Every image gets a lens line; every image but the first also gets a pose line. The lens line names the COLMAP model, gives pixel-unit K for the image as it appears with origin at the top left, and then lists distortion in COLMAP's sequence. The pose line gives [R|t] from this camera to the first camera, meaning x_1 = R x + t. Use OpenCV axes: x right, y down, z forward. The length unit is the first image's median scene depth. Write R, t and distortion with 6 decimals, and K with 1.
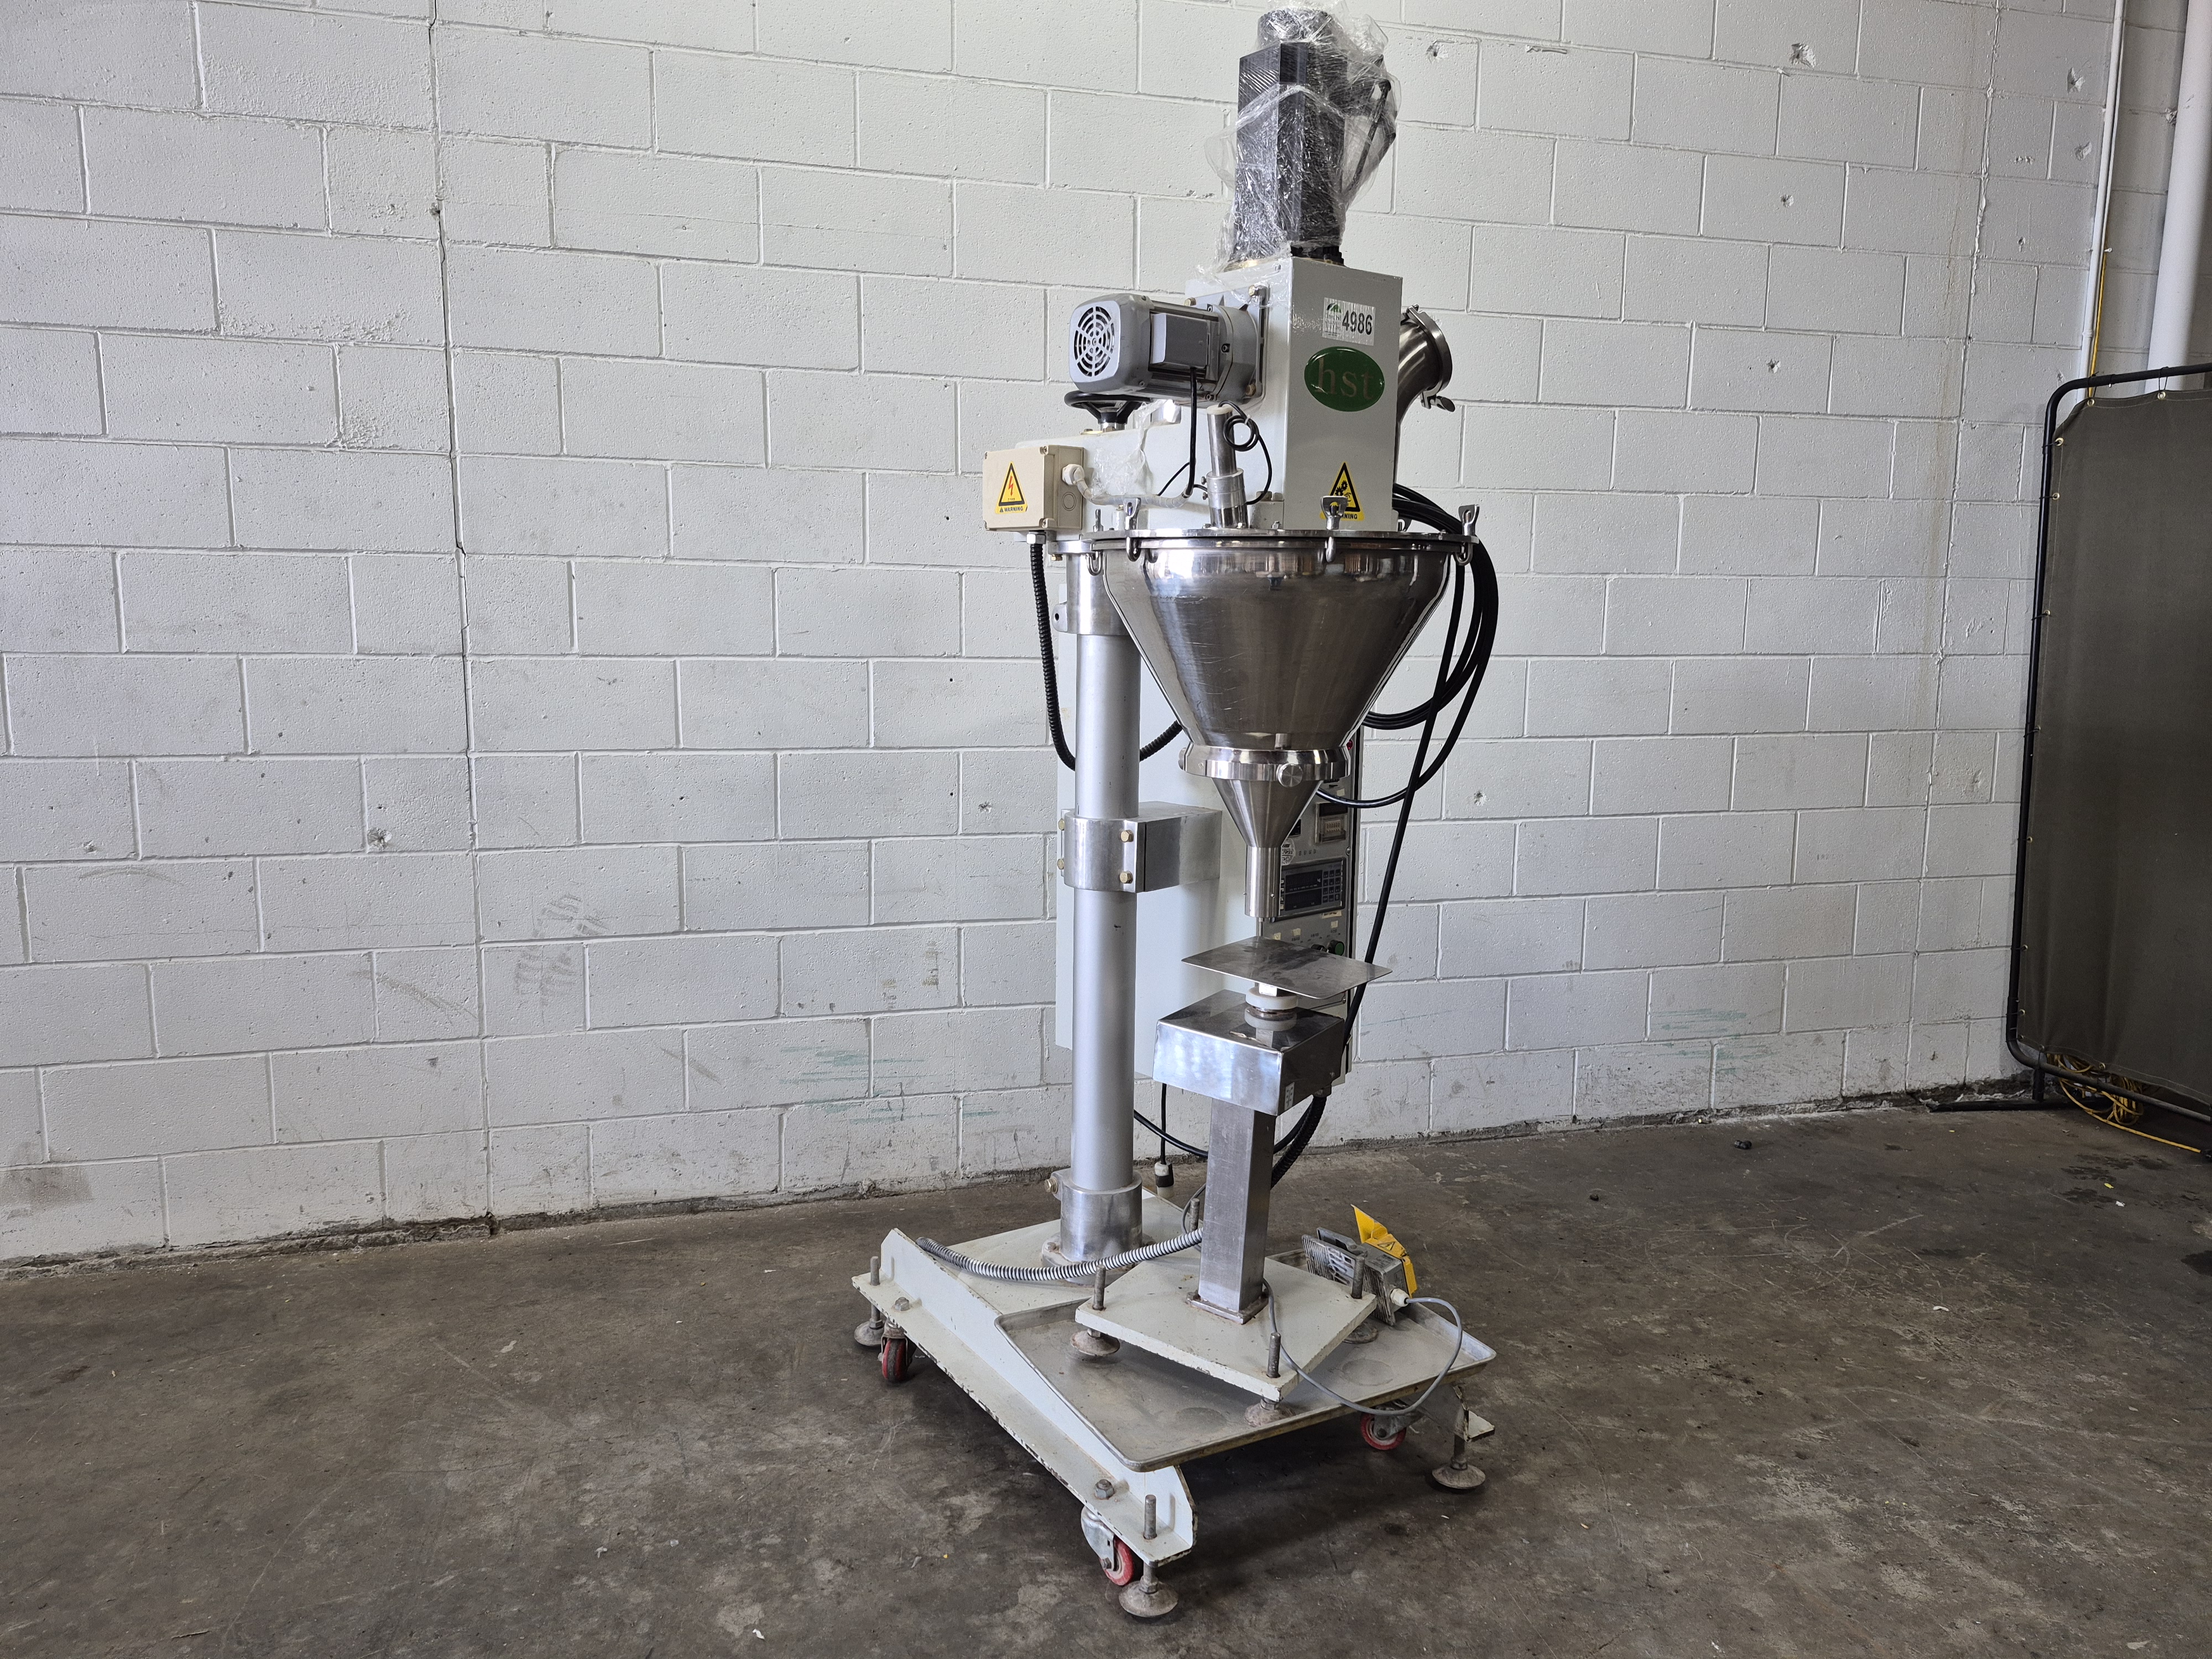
lens RADIAL K [[1525.4, 0, 1086.7], [0, 1525.4, 823.8], [0, 0, 1]] dist [0.085559, -0.093714]
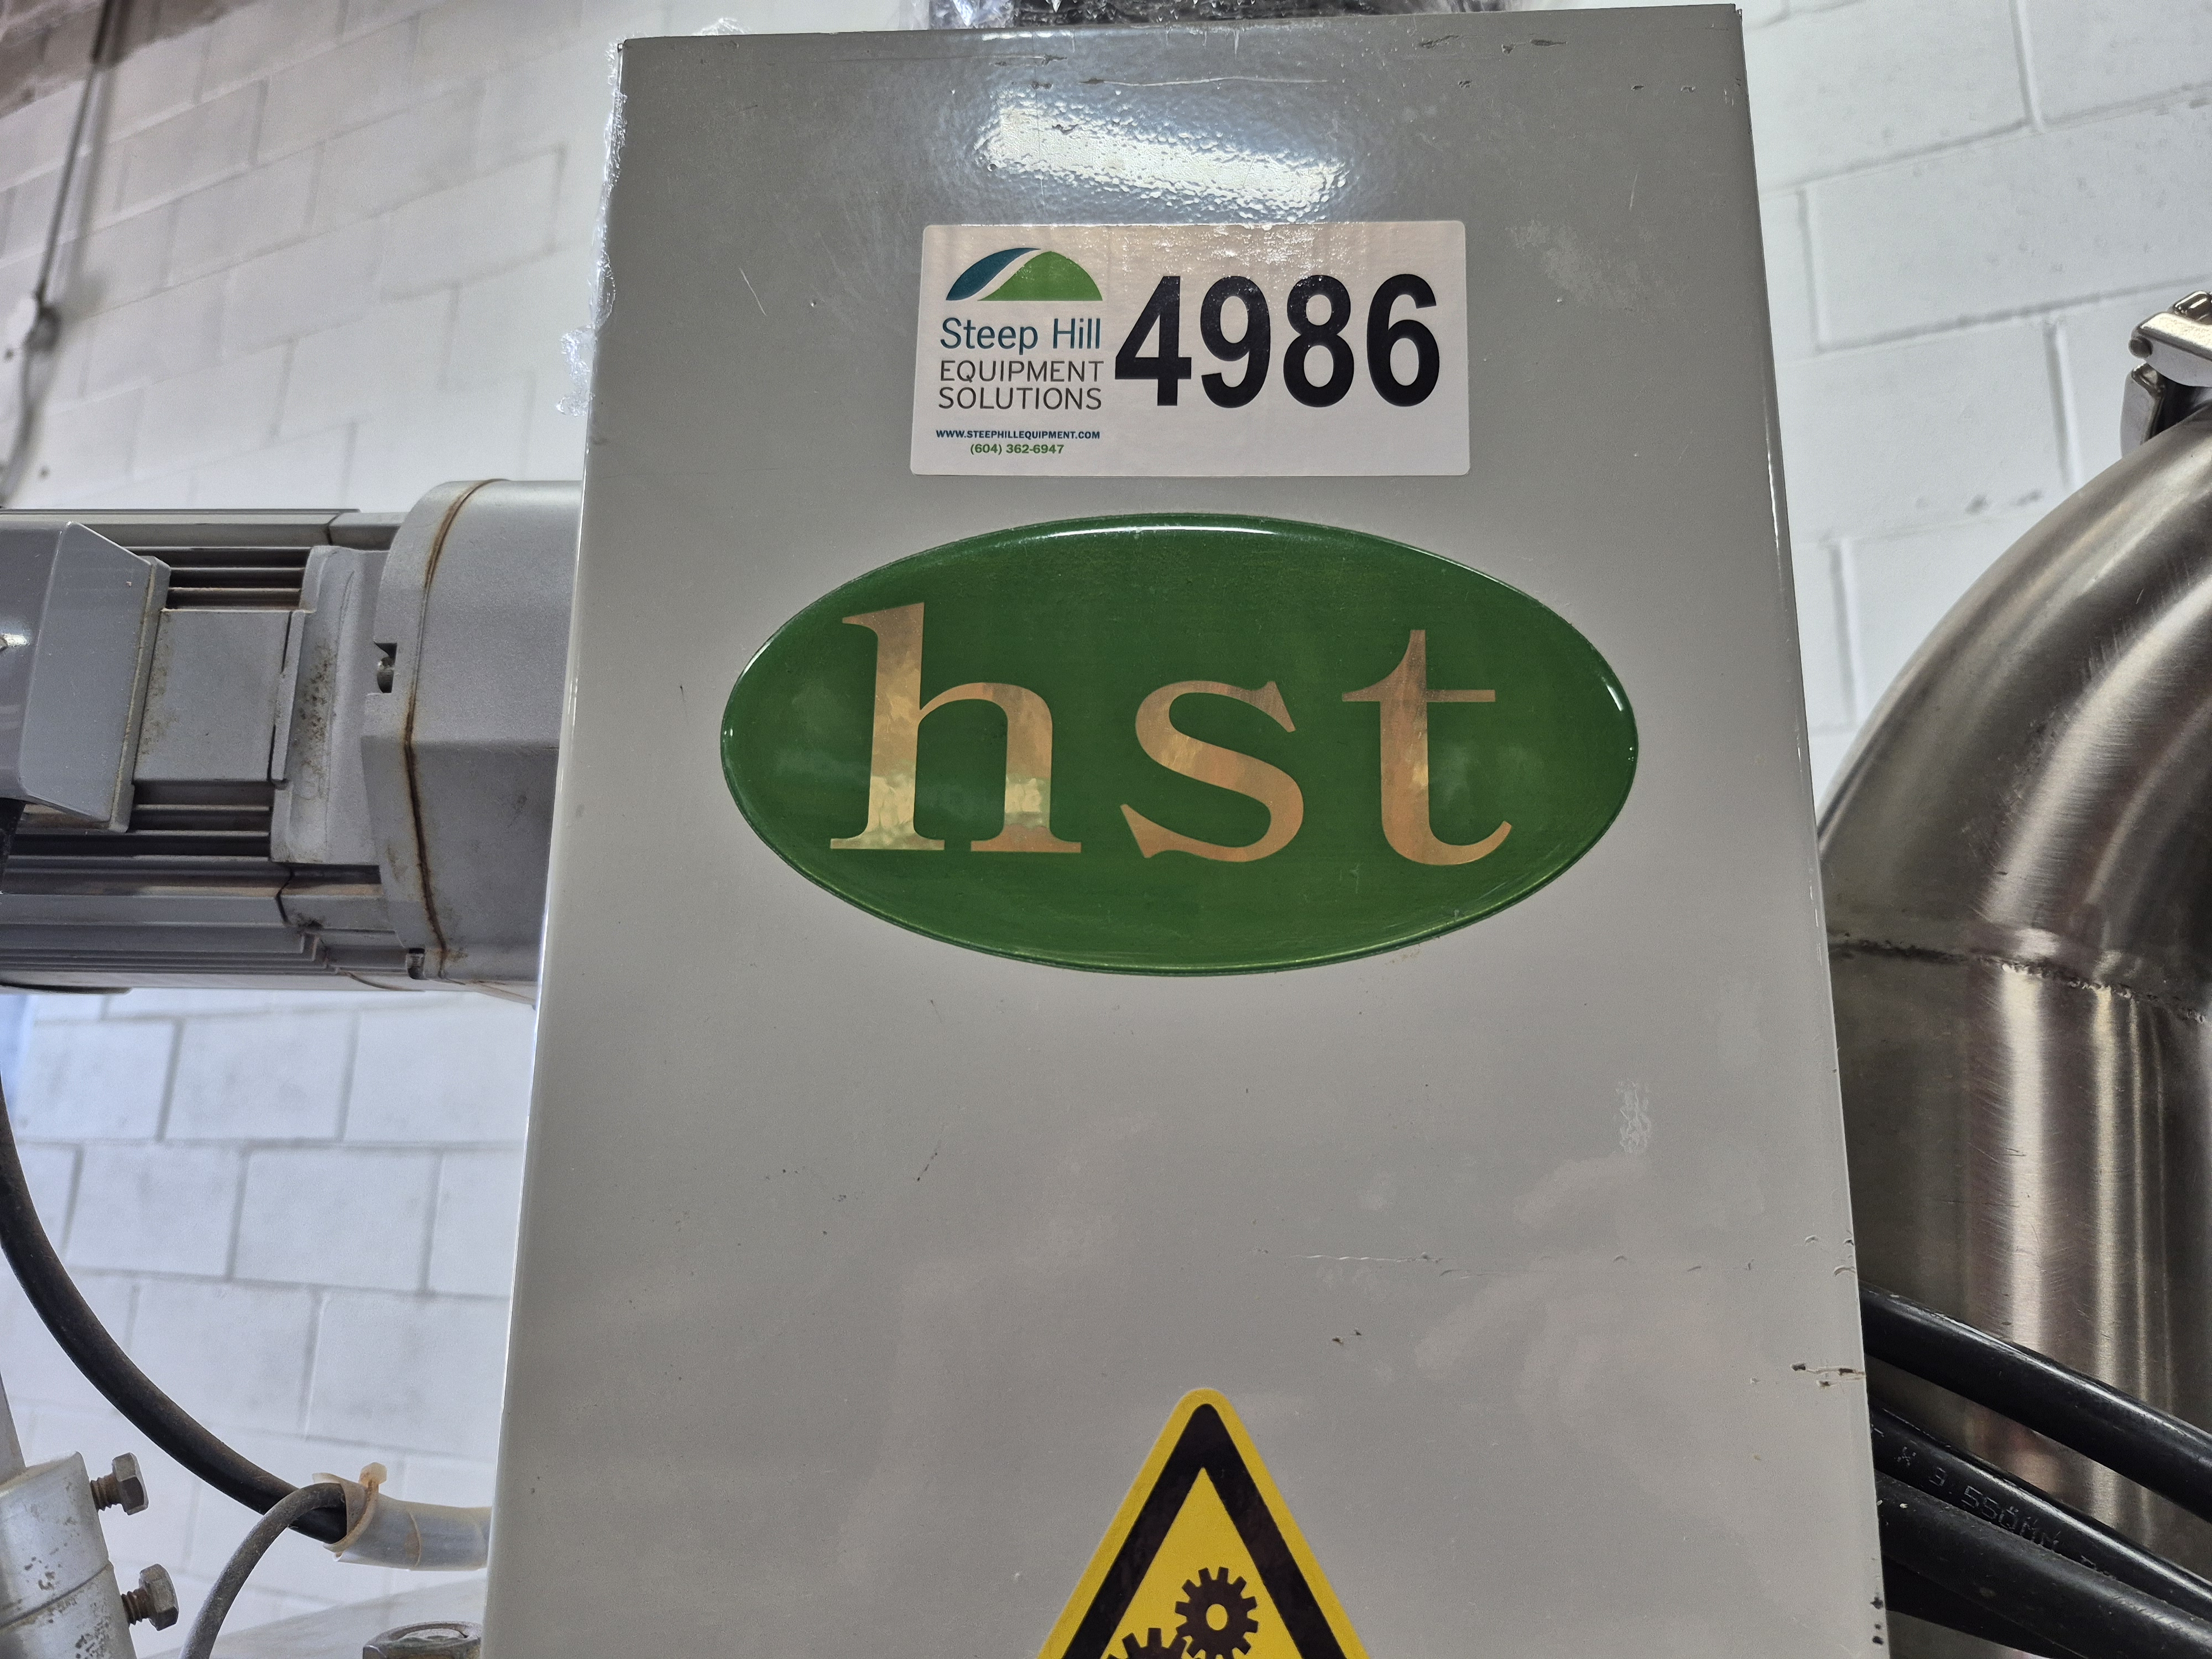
lens RADIAL K [[1548.4, 0, 1117.0], [0, 1548.4, 836.7], [0, 0, 1]] dist [0.038558, -0.040557]
pose [[0.762969, -0.142257, -0.630588, 0.166469], [-0.103548, 0.935994, -0.336441, -0.161616], [0.638088, 0.321990, 0.699404, 0.619457]]
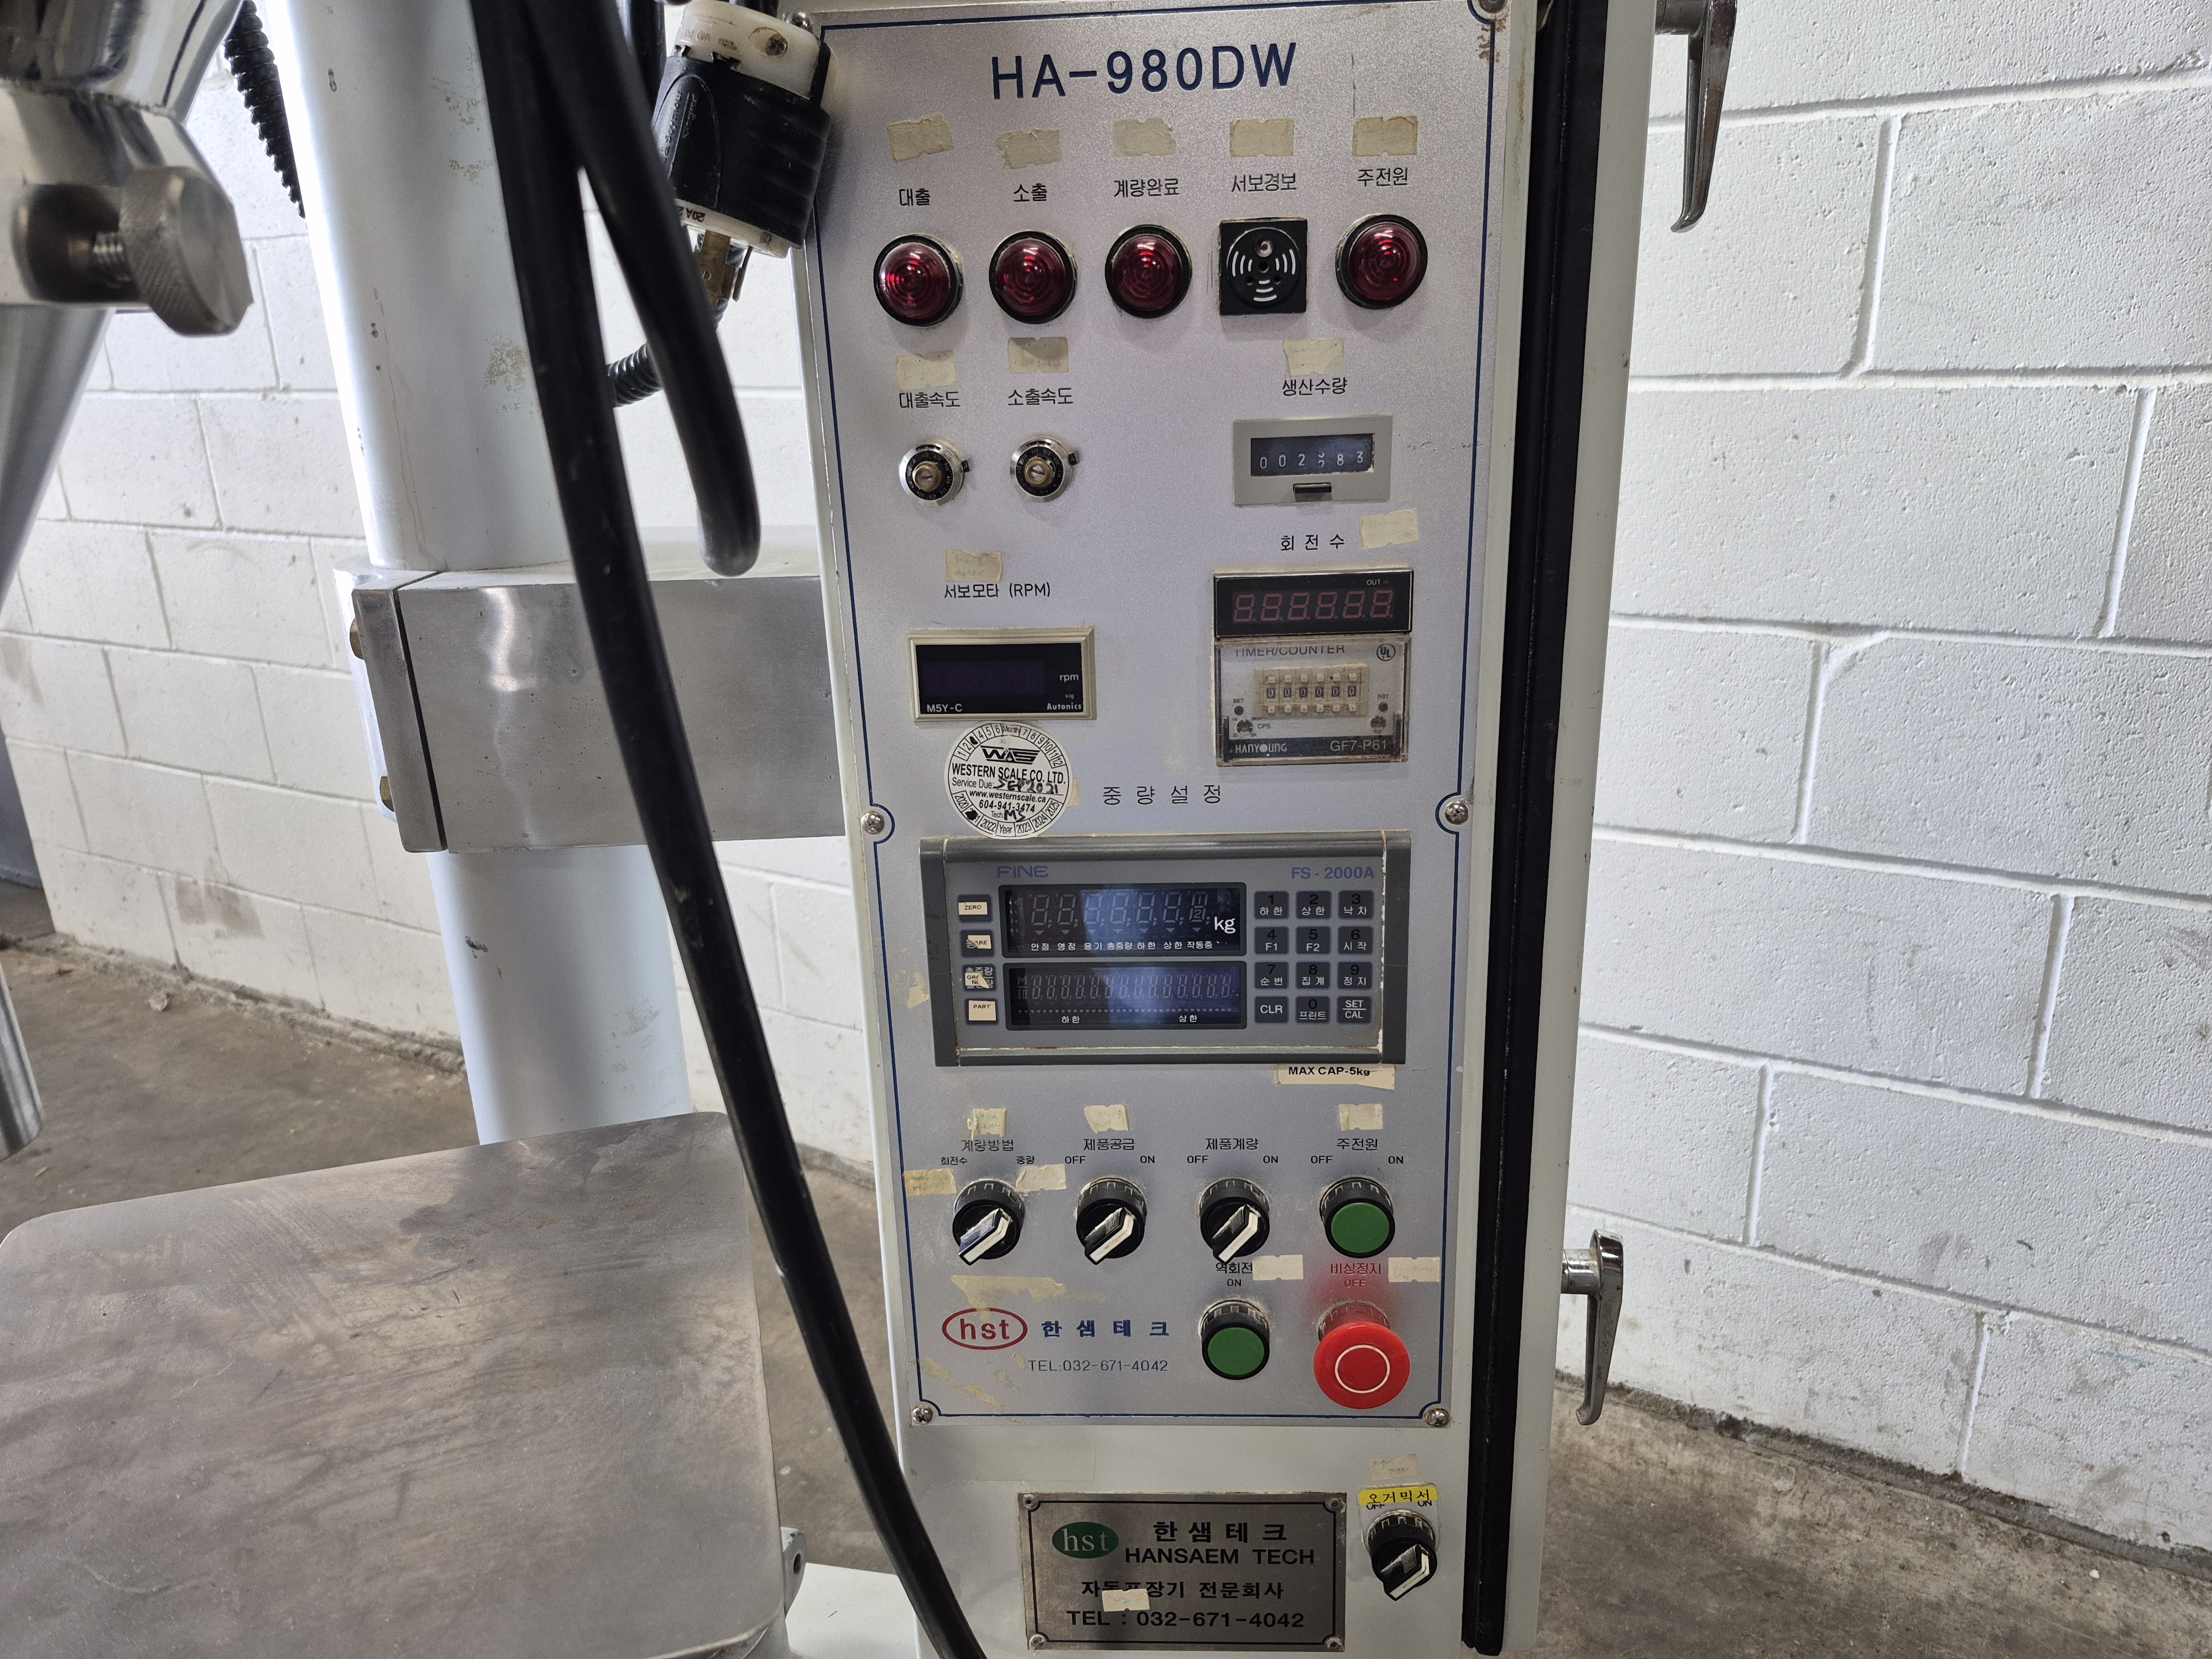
lens RADIAL K [[1548.4, 0, 1117.0], [0, 1548.4, 836.7], [0, 0, 1]] dist [0.038558, -0.040557]
pose [[0.716741, 0.189543, -0.671085, 0.252075], [-0.059566, 0.975475, 0.211898, -0.019109], [0.694790, -0.111902, 0.710454, 0.727267]]
